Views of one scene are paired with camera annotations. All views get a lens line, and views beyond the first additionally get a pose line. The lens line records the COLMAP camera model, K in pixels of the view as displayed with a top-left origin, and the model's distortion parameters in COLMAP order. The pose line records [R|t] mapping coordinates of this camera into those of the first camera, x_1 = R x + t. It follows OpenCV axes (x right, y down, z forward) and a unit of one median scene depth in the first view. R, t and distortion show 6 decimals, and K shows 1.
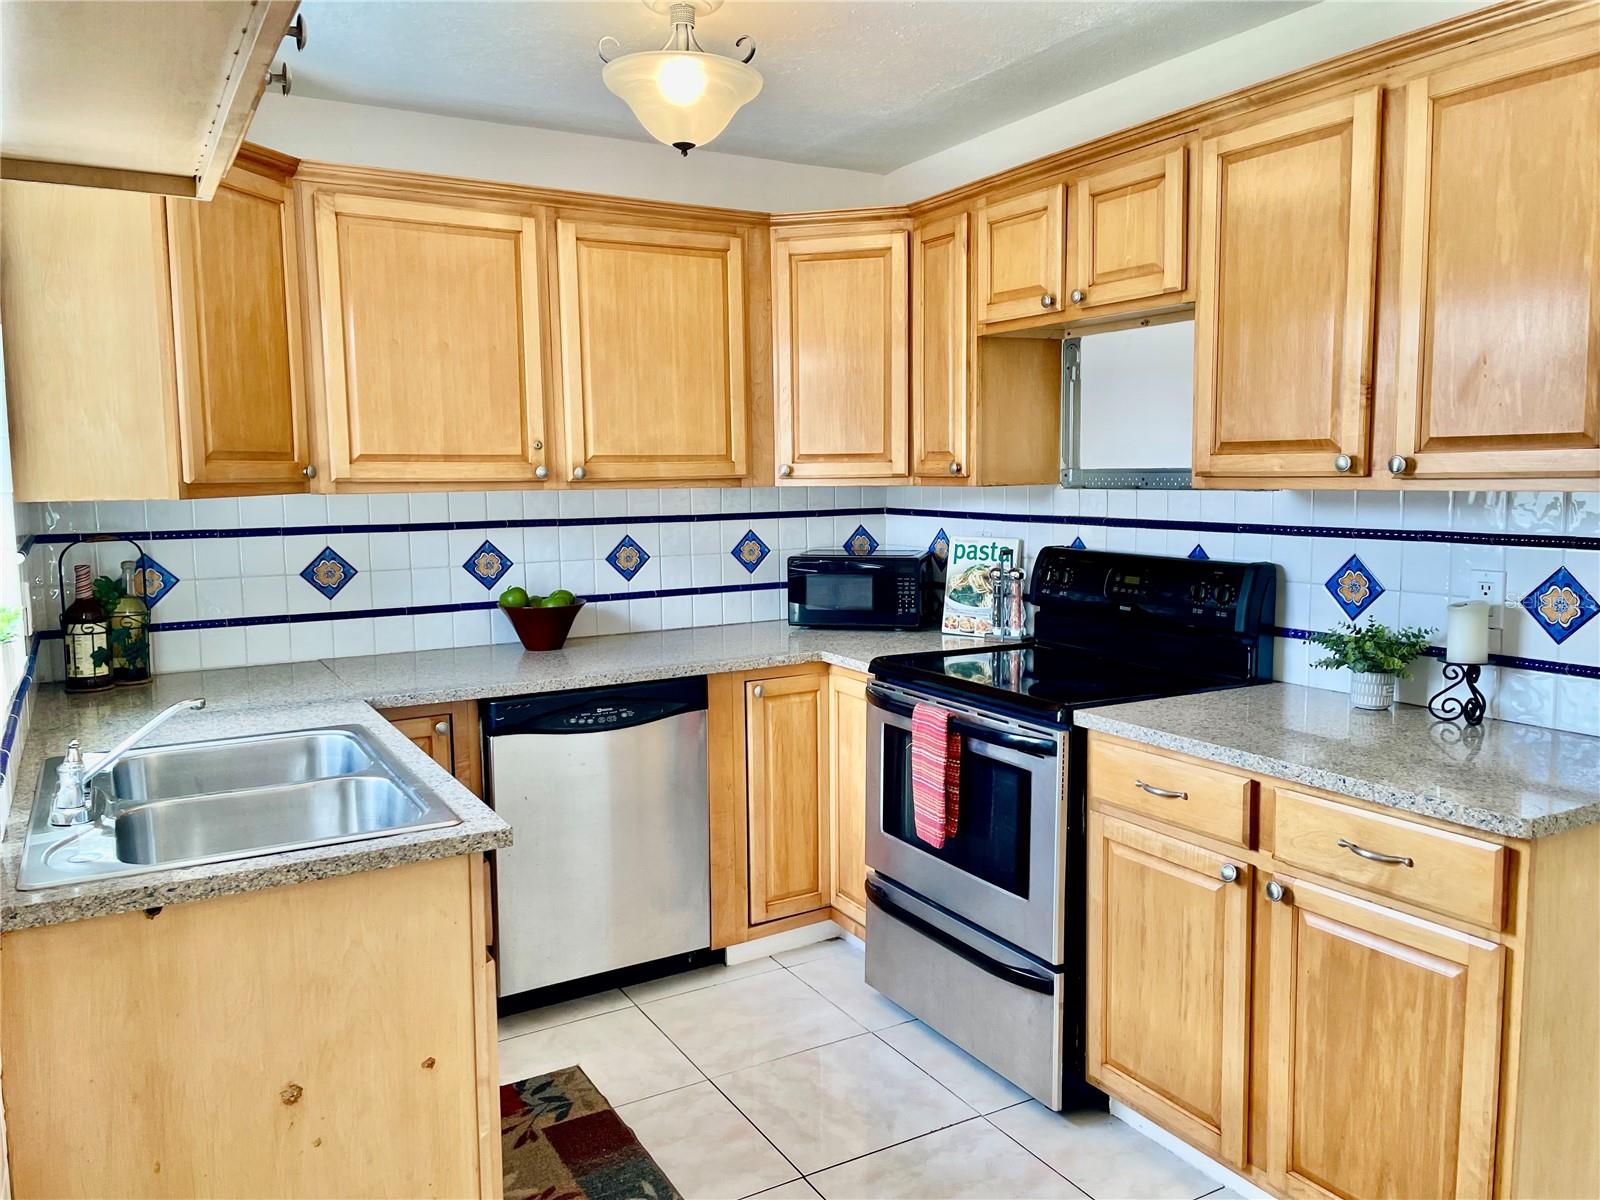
lens RADIAL K [[1213.6, 0, 810.2], [0, 1213.6, 593.0], [0, 0, 1]] dist [0.090036, -0.115468]
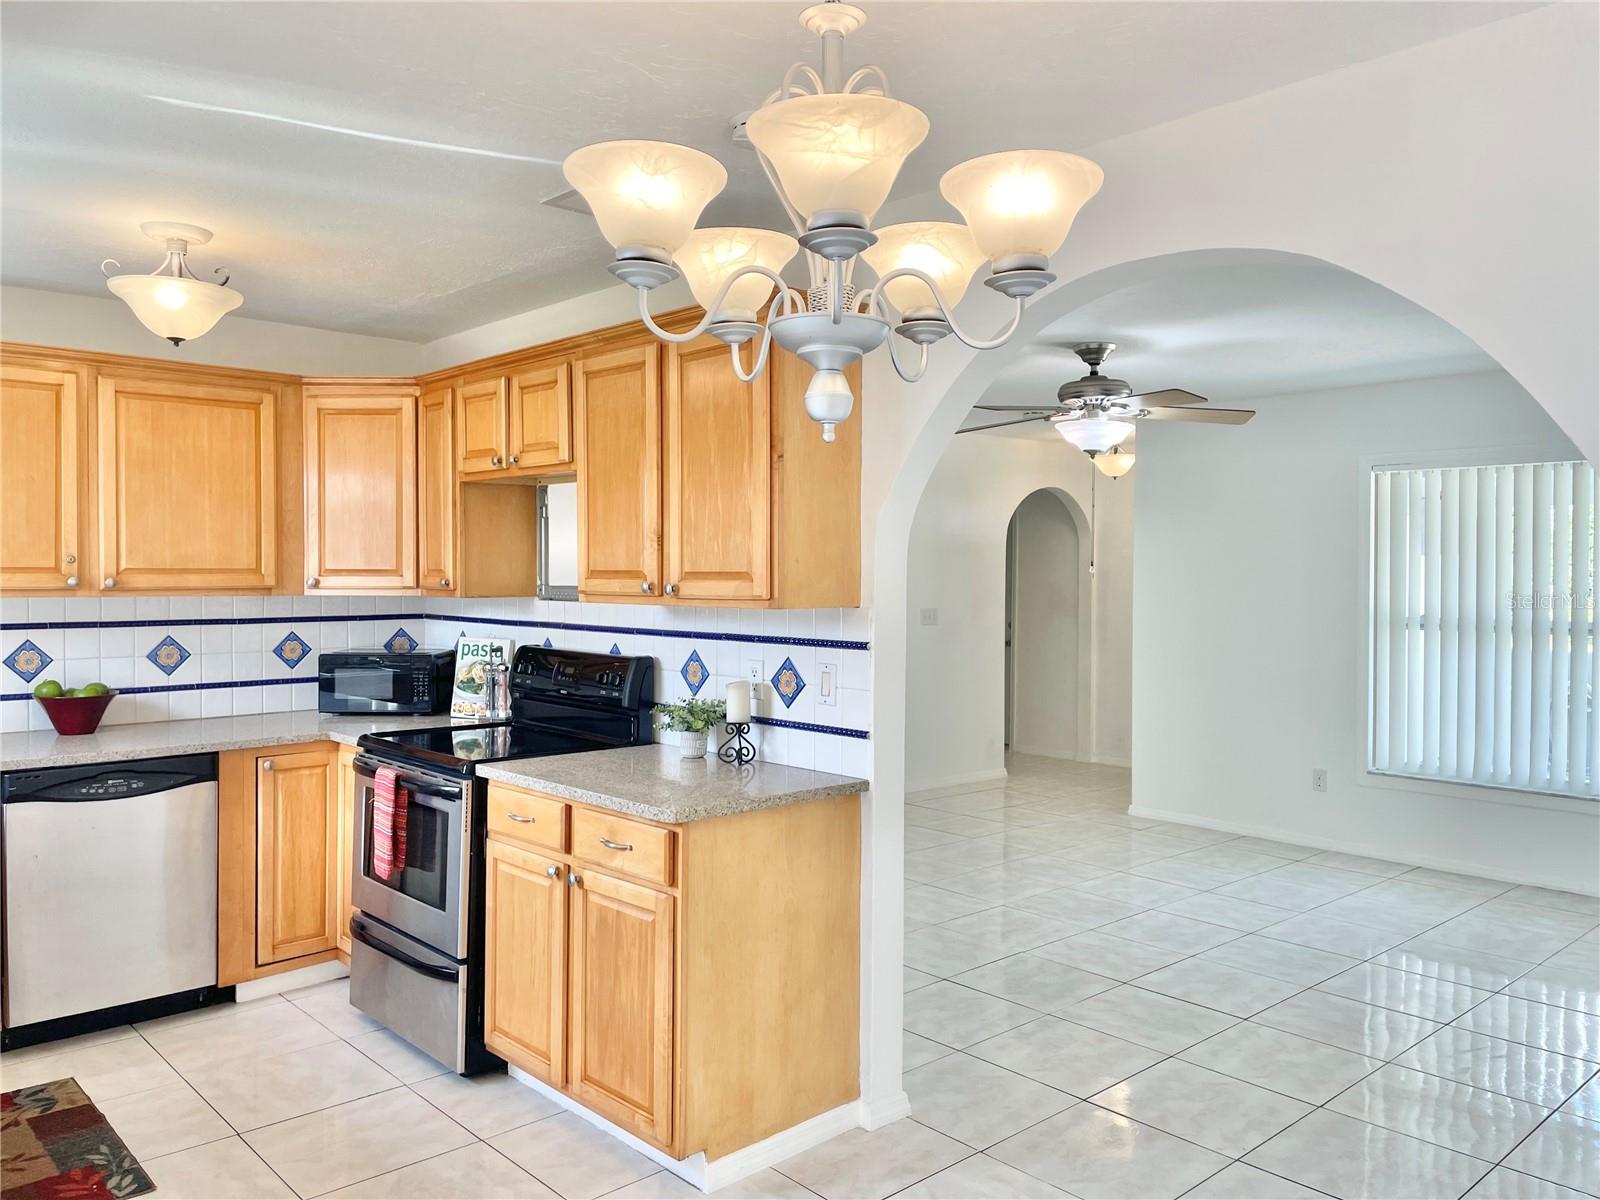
lens RADIAL K [[1213.6, 0, 808.6], [0, 1213.6, 588.1], [0, 0, 1]] dist [0.090036, -0.115468]
pose [[0.974909, 0.012812, 0.222233, 0.231403], [0.007489, 0.995889, -0.090267, 0.022576], [-0.222476, 0.089666, 0.970806, -0.356748]]
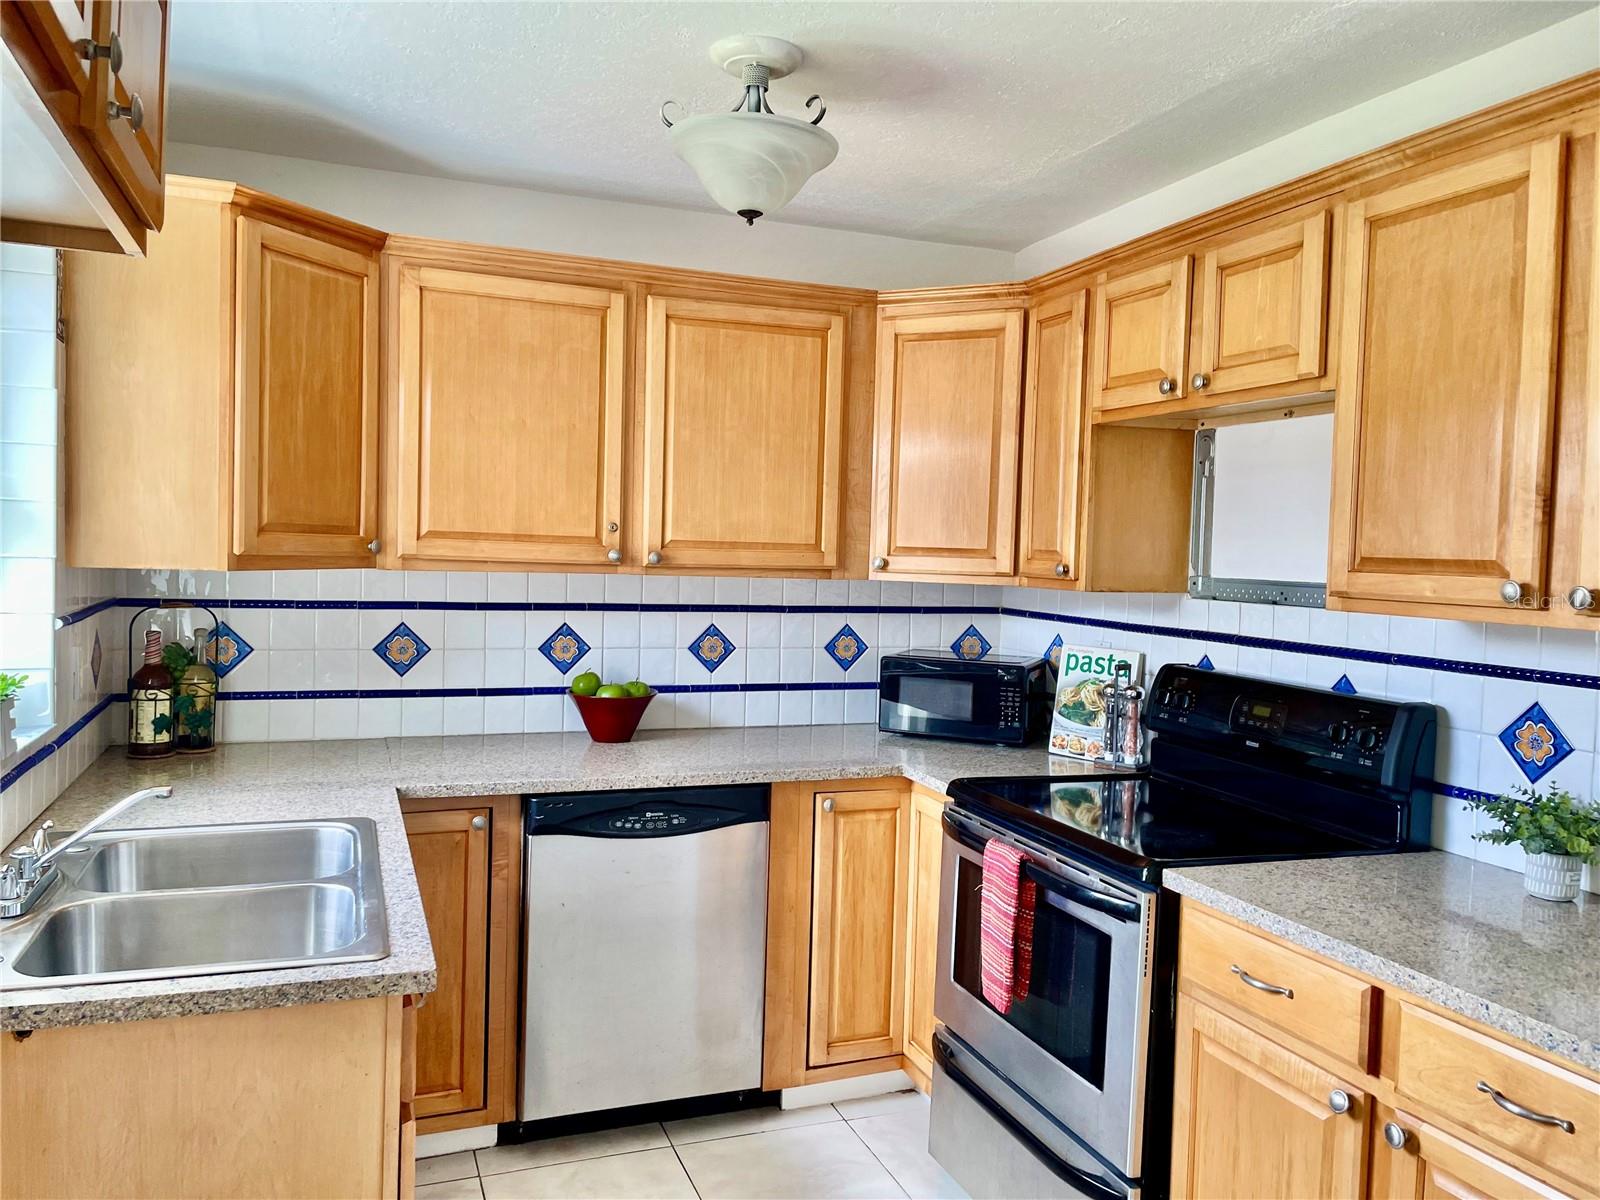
lens RADIAL K [[1213.6, 0, 780.4], [0, 1213.6, 596.6], [0, 0, 1]] dist [0.090036, -0.115468]
pose [[0.983878, 0.047800, -0.172332, 0.080157], [-0.058760, 0.996523, -0.059065, -0.020702], [0.168909, 0.068239, 0.983267, 0.099904]]
